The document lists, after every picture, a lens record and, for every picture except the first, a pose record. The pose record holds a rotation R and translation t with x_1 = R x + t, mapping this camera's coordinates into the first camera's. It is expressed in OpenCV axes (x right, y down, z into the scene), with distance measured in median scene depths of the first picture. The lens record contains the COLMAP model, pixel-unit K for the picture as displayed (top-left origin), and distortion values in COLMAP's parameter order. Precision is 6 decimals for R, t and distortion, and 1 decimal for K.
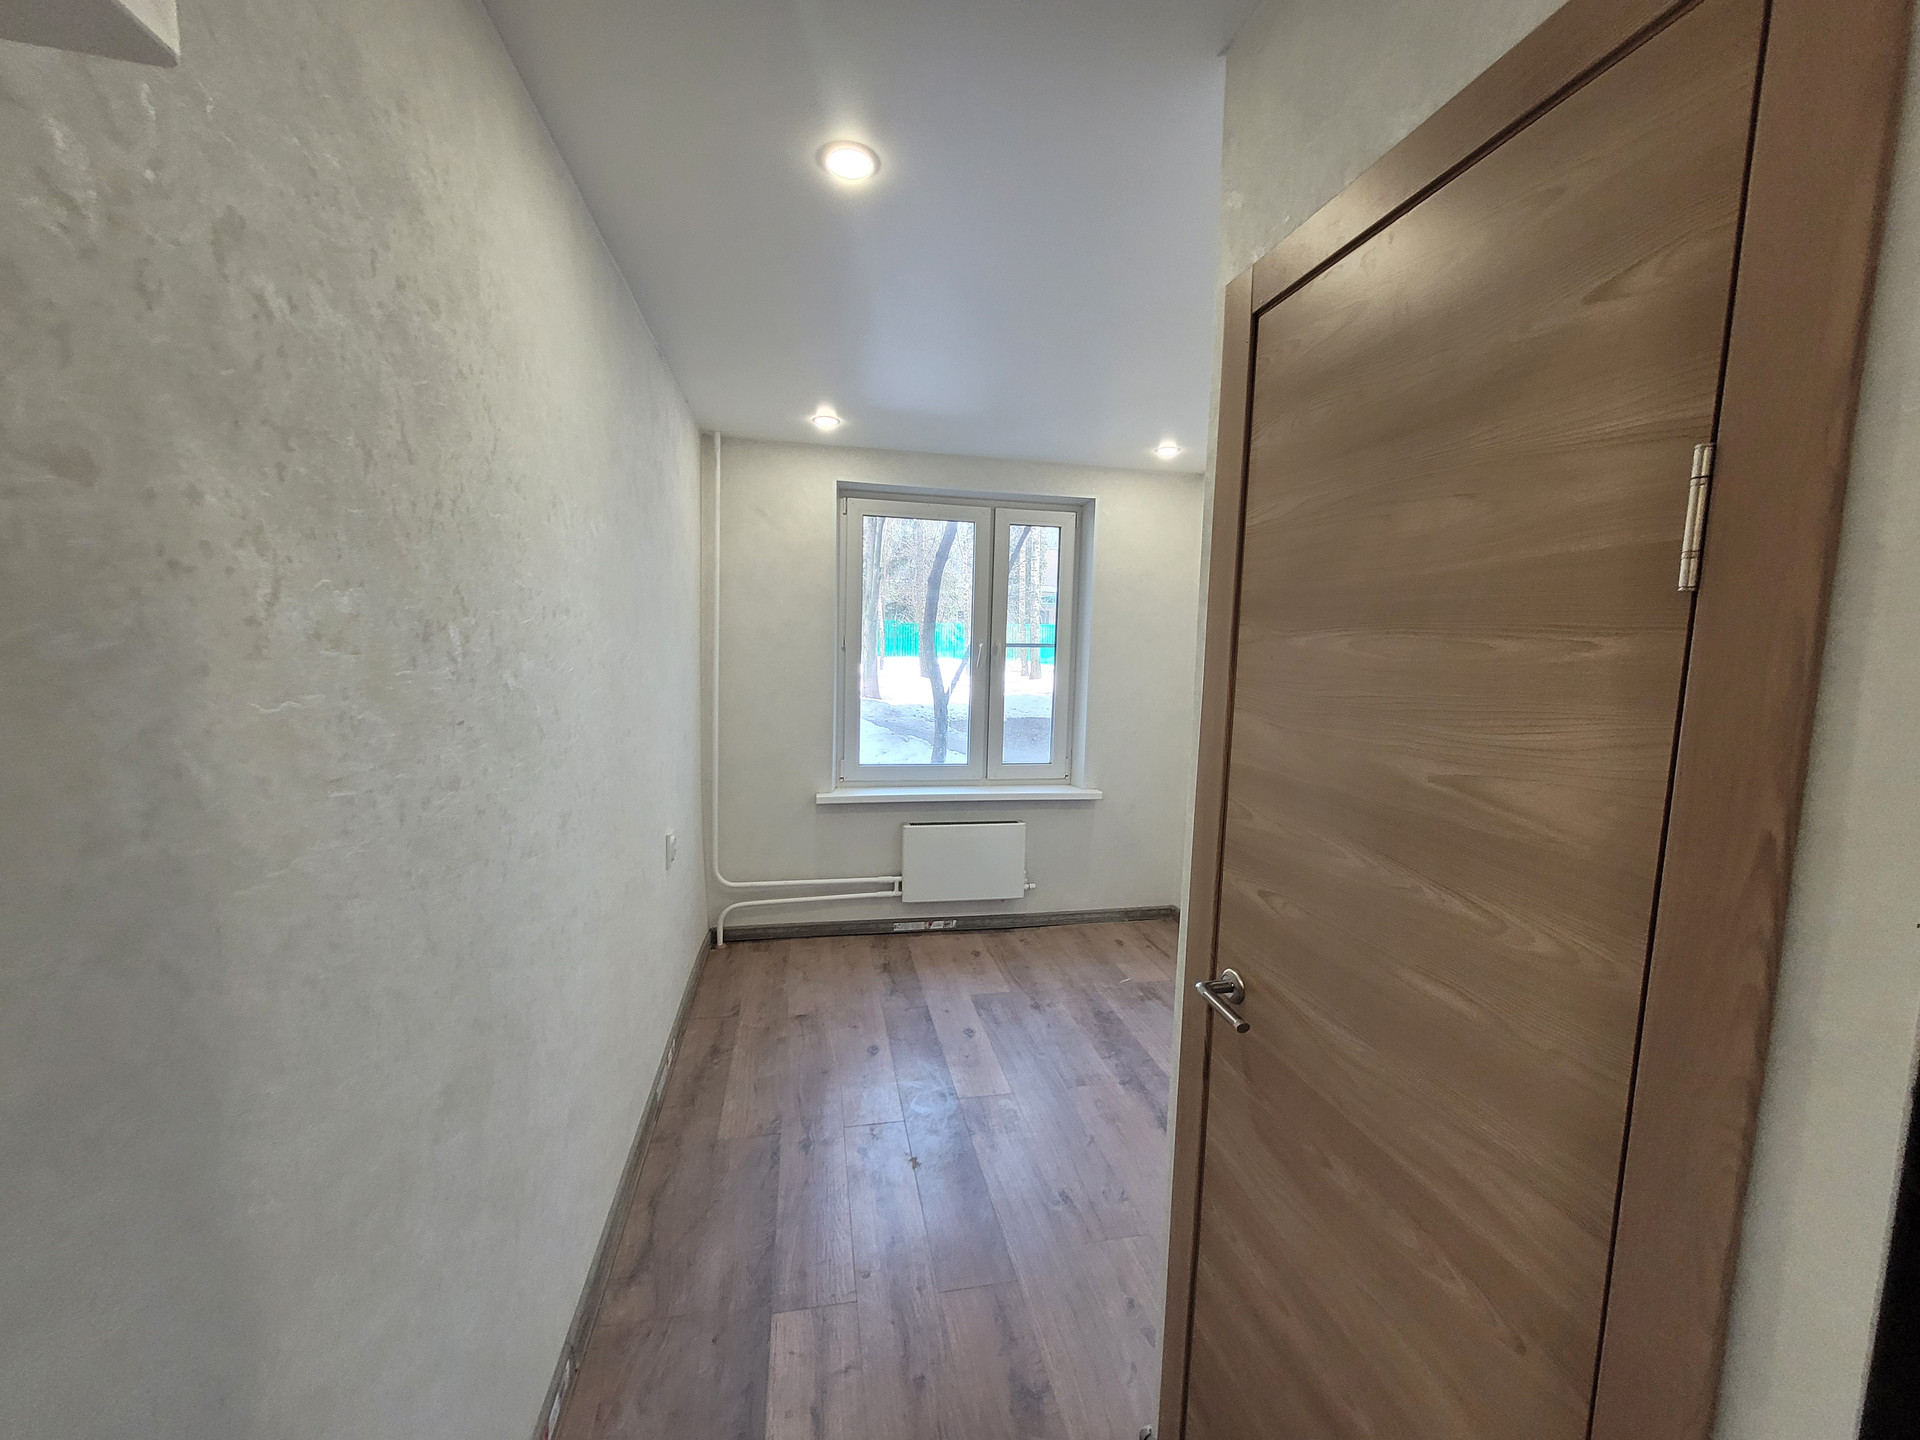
lens RADIAL K [[757.5, 0, 950.7], [0, 757.5, 716.6], [0, 0, 1]] dist [0.002859, 0.000491]
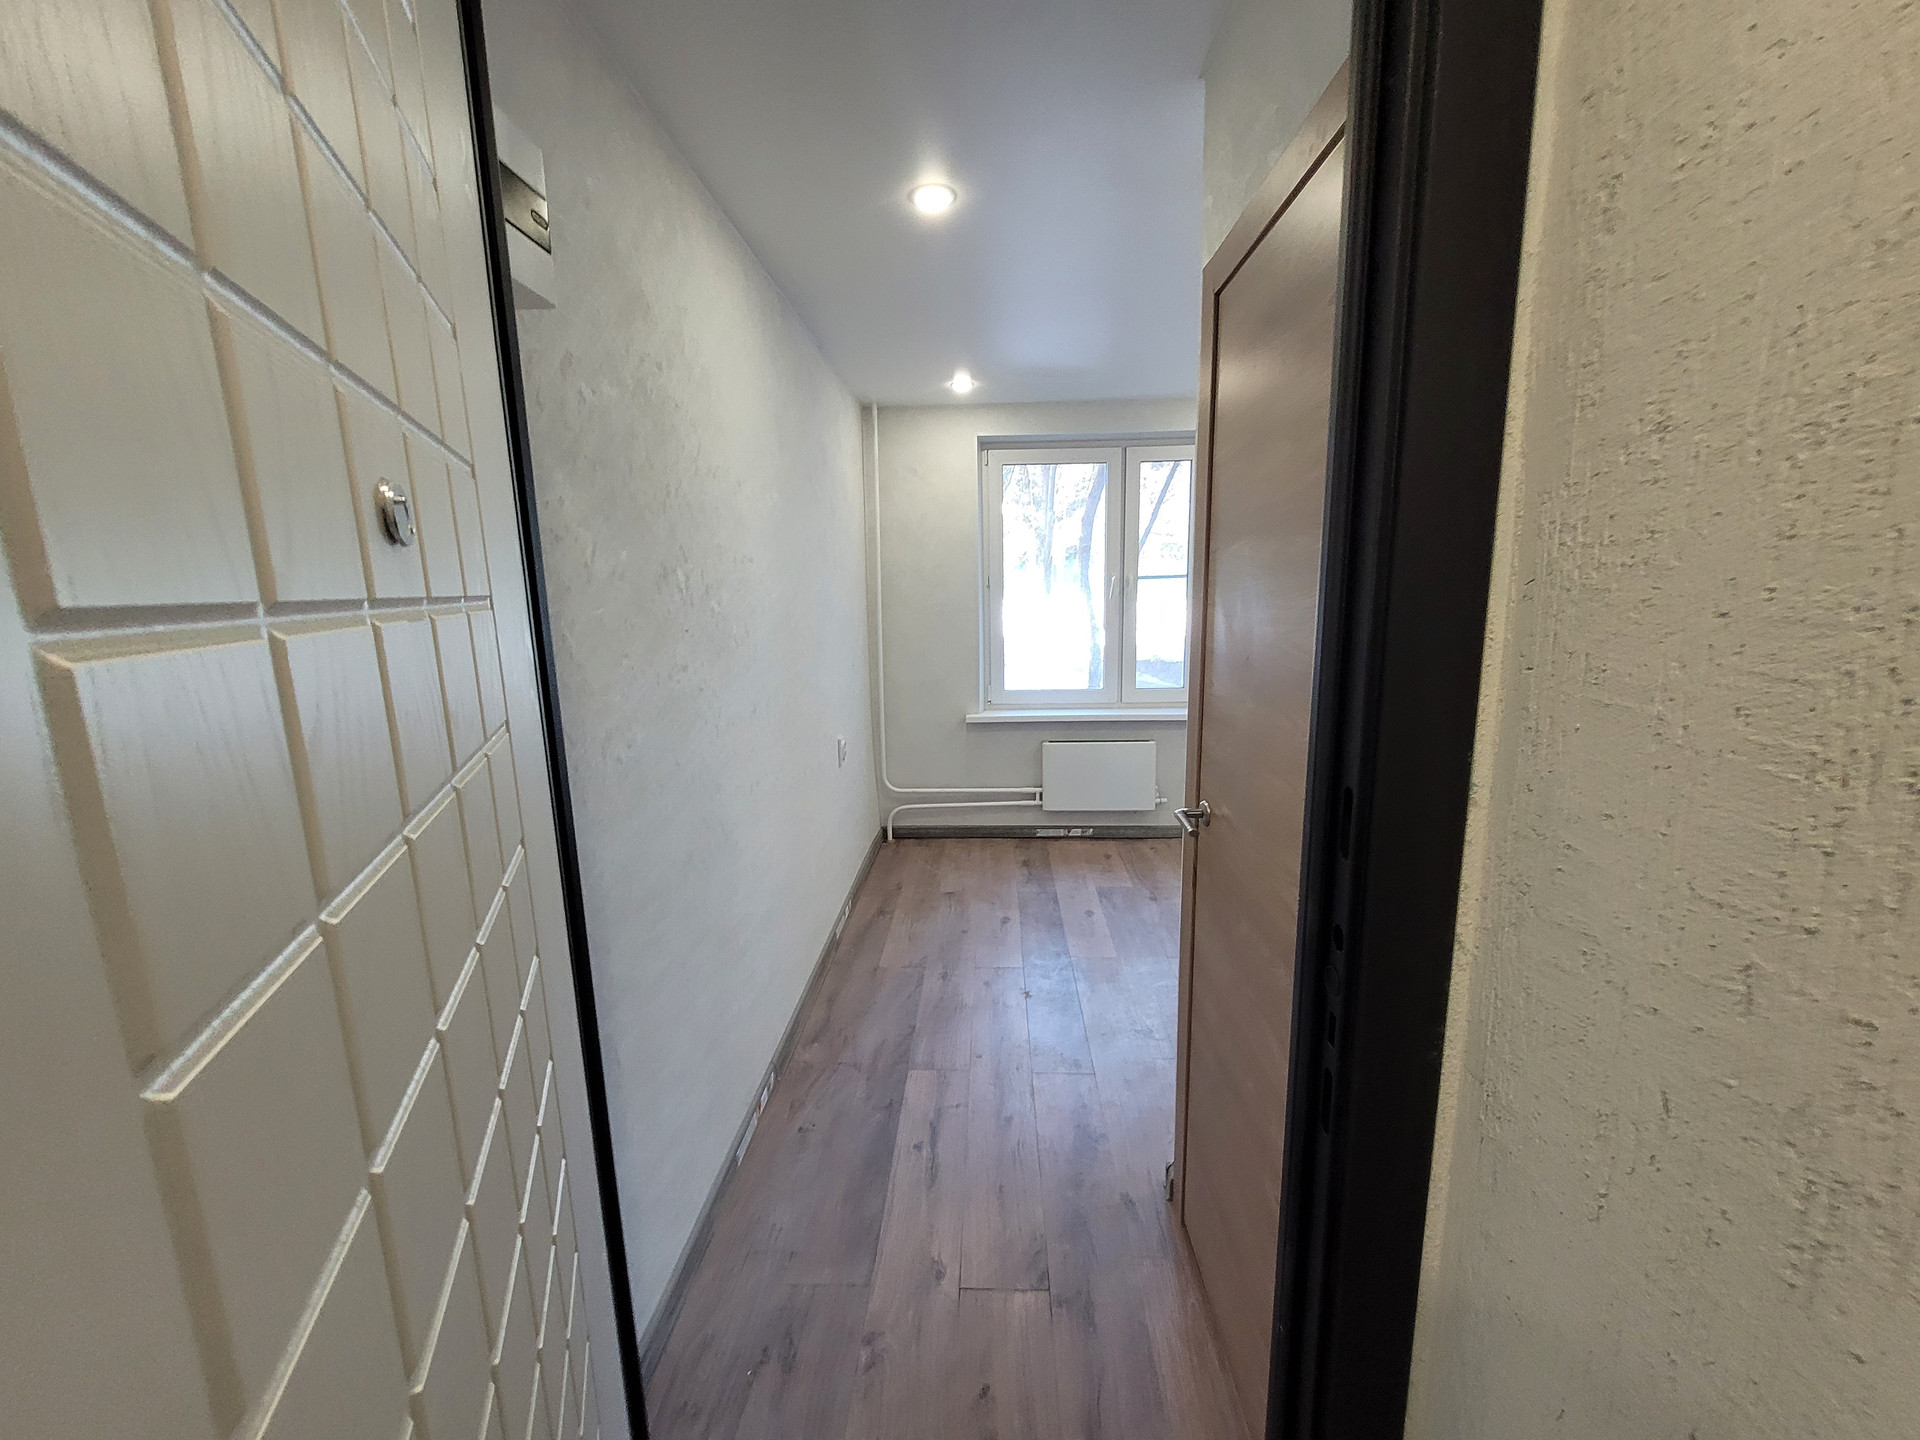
lens RADIAL K [[752.8, 0, 948.0], [0, 752.8, 719.5], [0, 0, 1]] dist [-0.000699, -0.000176]
pose [[0.969042, -0.001901, -0.246888, 0.101348], [0.020242, 0.997216, 0.071770, 0.033516], [0.246064, -0.074546, 0.966383, -0.149093]]
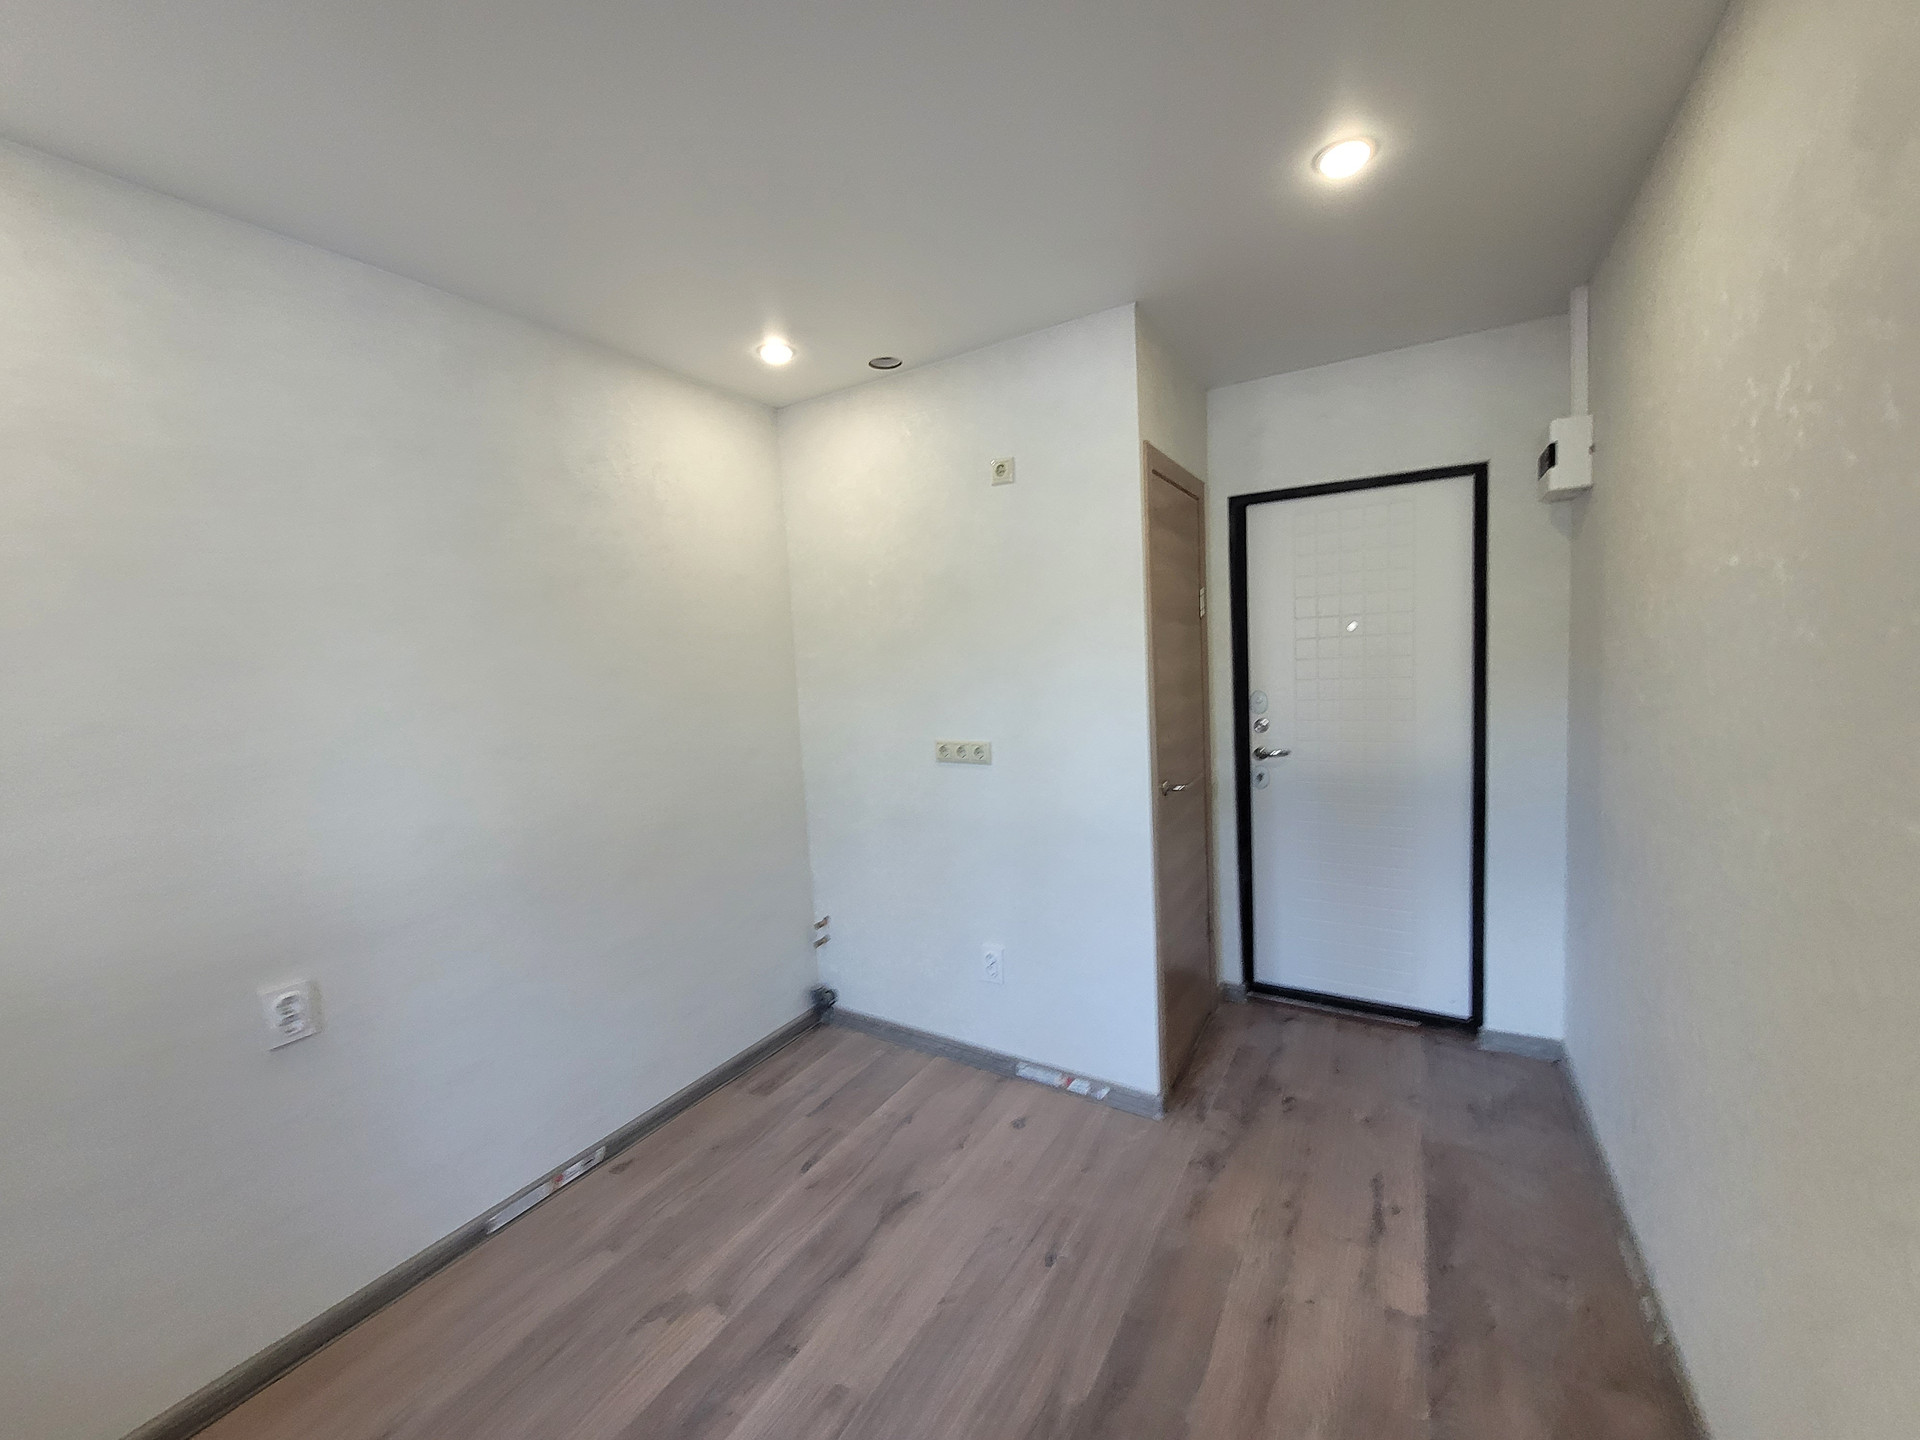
lens RADIAL K [[752.8, 0, 948.0], [0, 752.8, 719.5], [0, 0, 1]] dist [-0.000699, -0.000176]
pose [[-0.740131, -0.050084, 0.670595, -0.227849], [0.095425, 0.979309, 0.178461, -0.106367], [-0.665657, 0.196076, -0.720038, 1.139301]]
